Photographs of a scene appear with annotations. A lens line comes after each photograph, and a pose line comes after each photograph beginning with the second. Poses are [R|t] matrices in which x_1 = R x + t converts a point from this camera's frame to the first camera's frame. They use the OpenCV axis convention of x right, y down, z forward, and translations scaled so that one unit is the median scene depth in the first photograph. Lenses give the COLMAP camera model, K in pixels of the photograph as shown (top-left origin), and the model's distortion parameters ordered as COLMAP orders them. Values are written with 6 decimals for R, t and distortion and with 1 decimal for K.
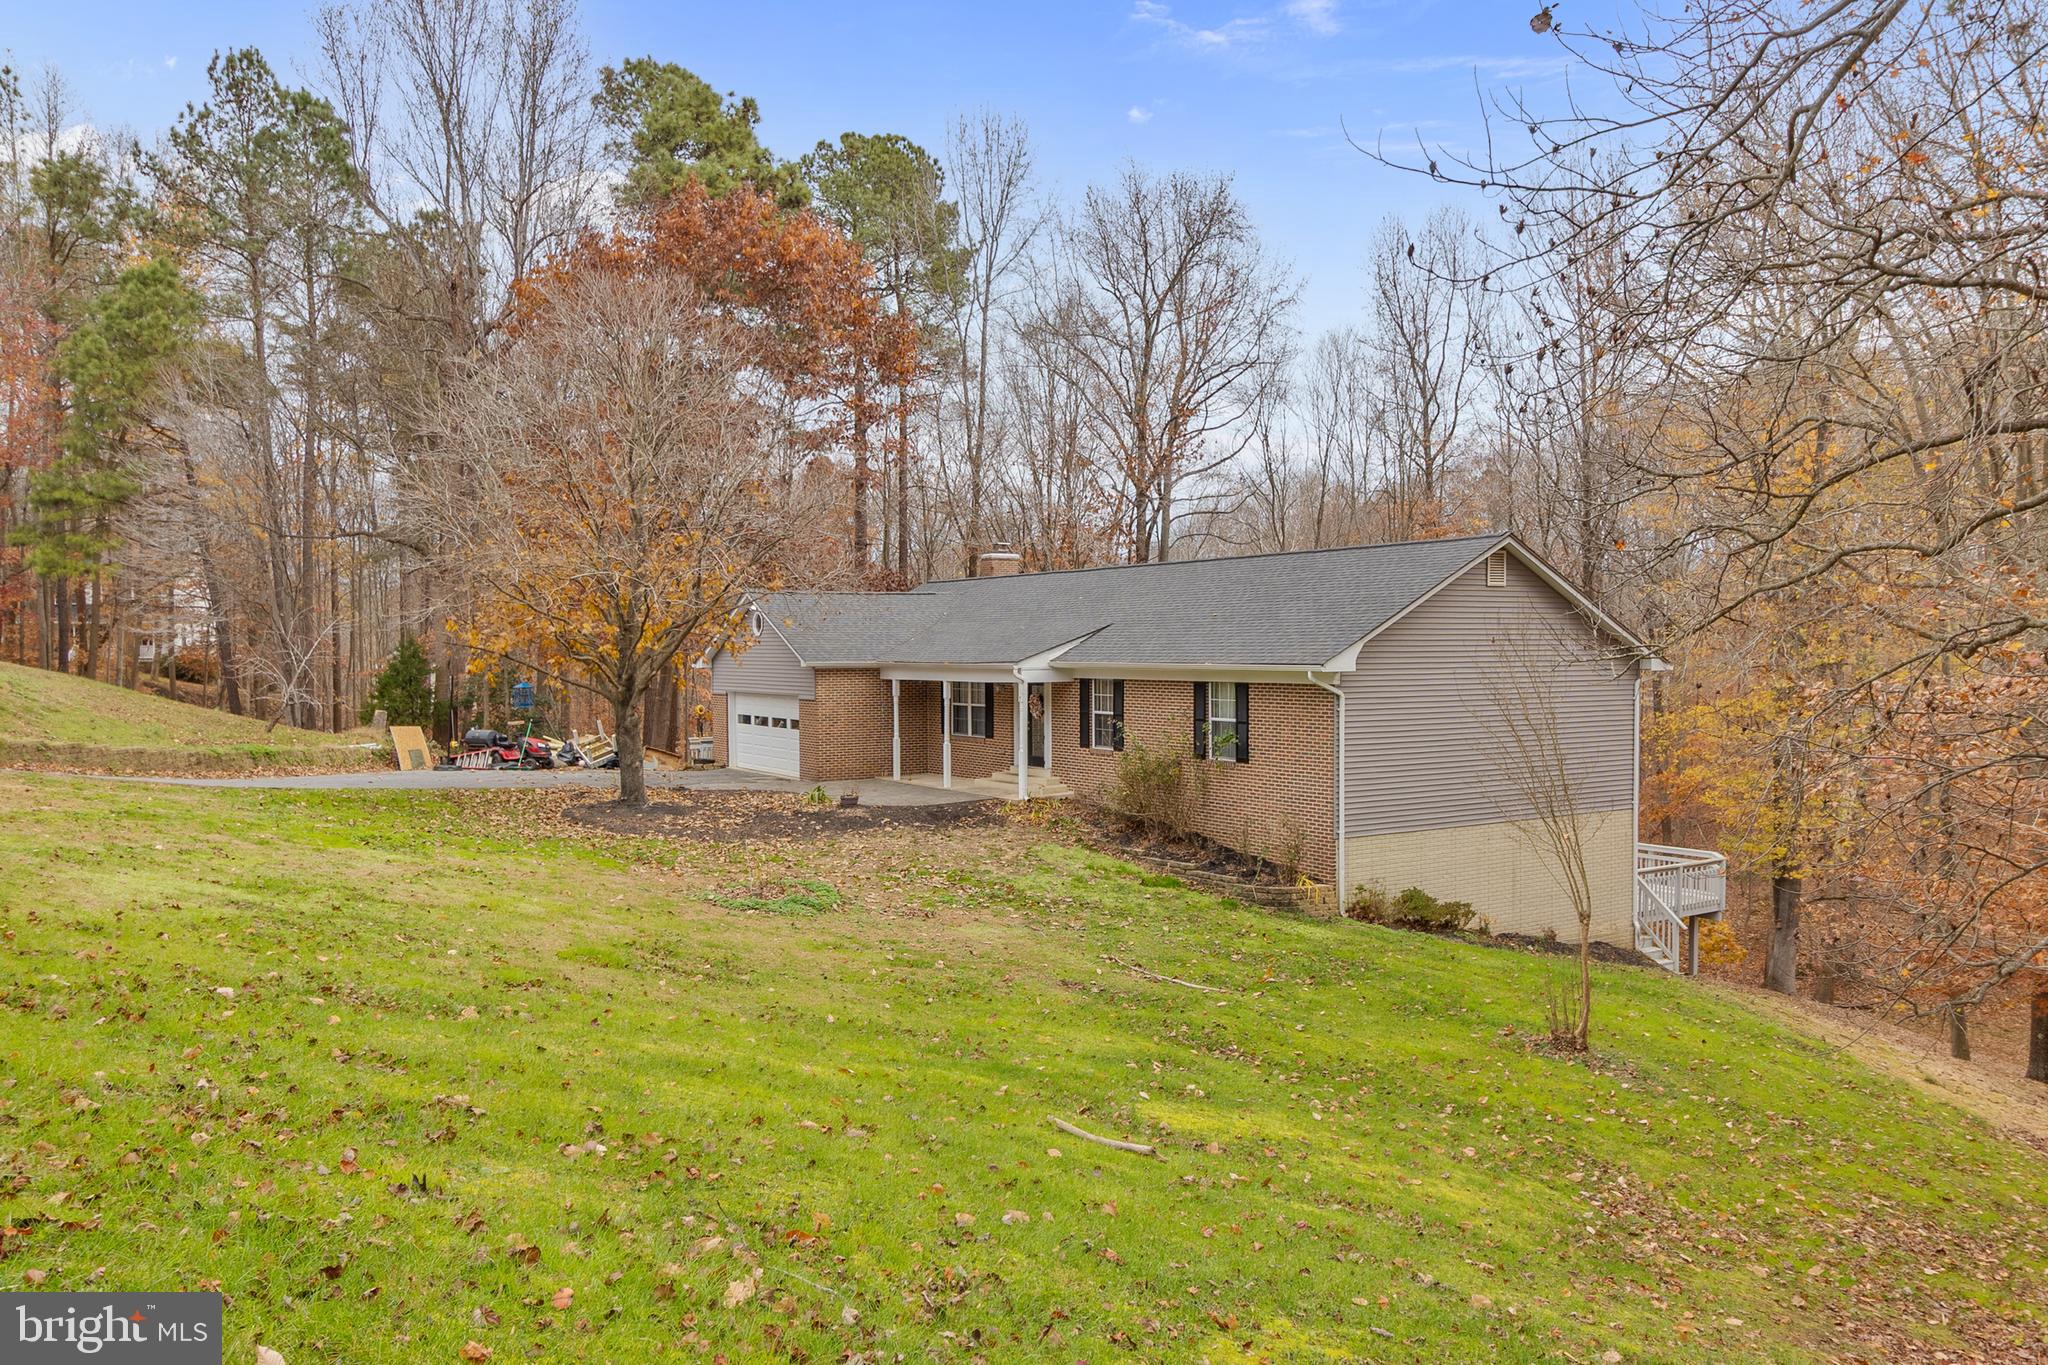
lens RADIAL K [[1536.3, 0, 1024.0], [0, 1536.3, 682.5], [0, 0, 1]] dist [0.003331, 0.001503]
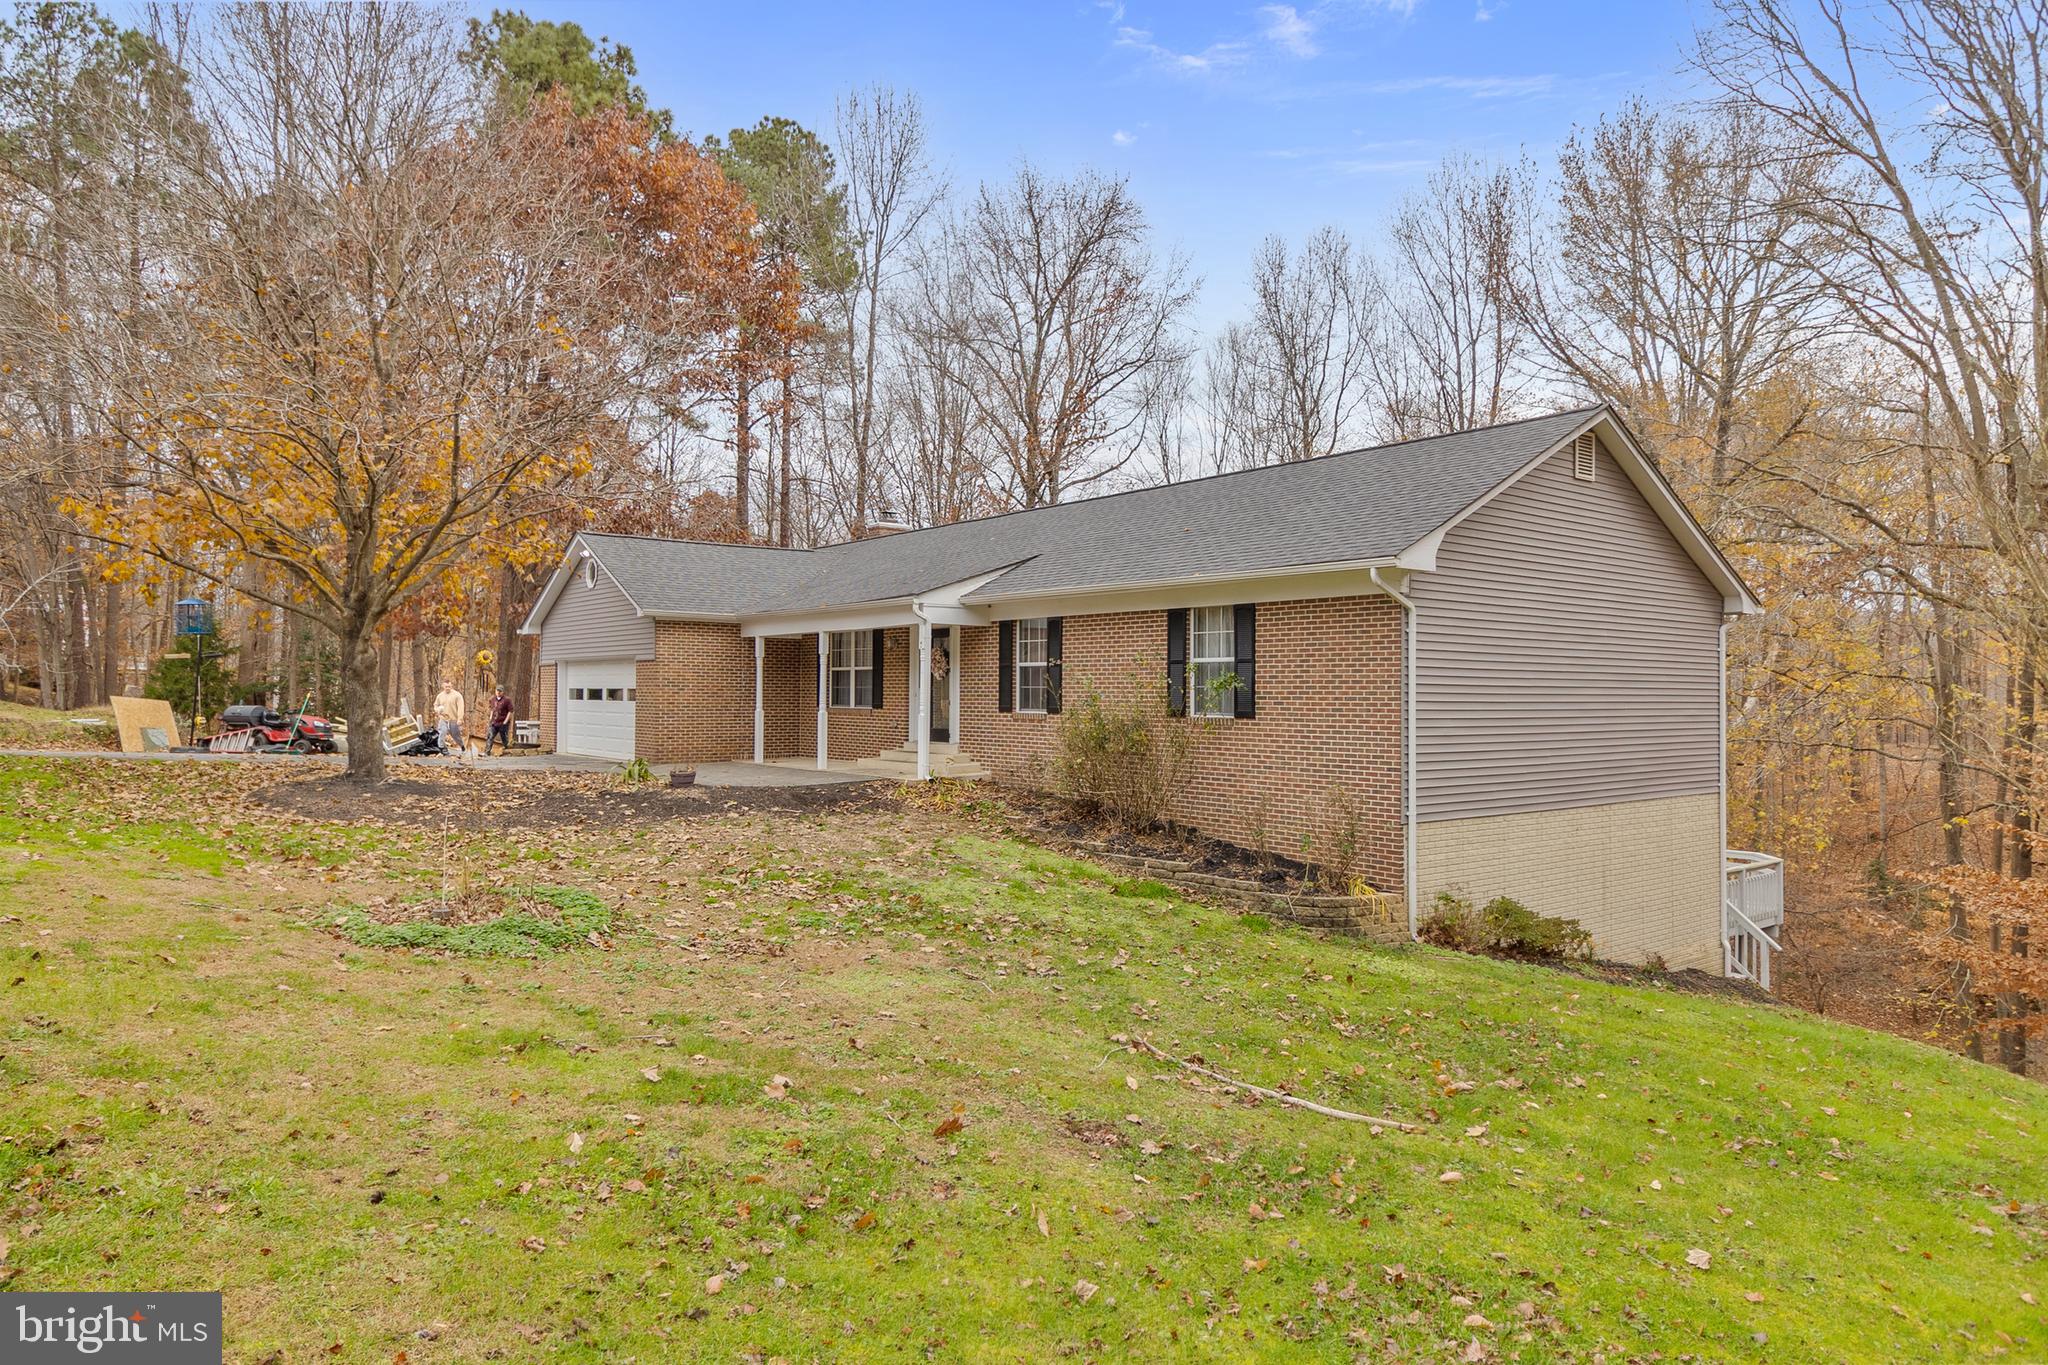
lens RADIAL K [[1222.0, 0, 1024.0], [0, 1222.0, 682.5], [0, 0, 1]] dist [-0.000722, 0.000104]
pose [[0.994370, 0.014866, 0.104918, -0.015463], [-0.010529, 0.999072, -0.041766, 0.055160], [-0.105442, 0.040426, 0.993603, 0.418370]]
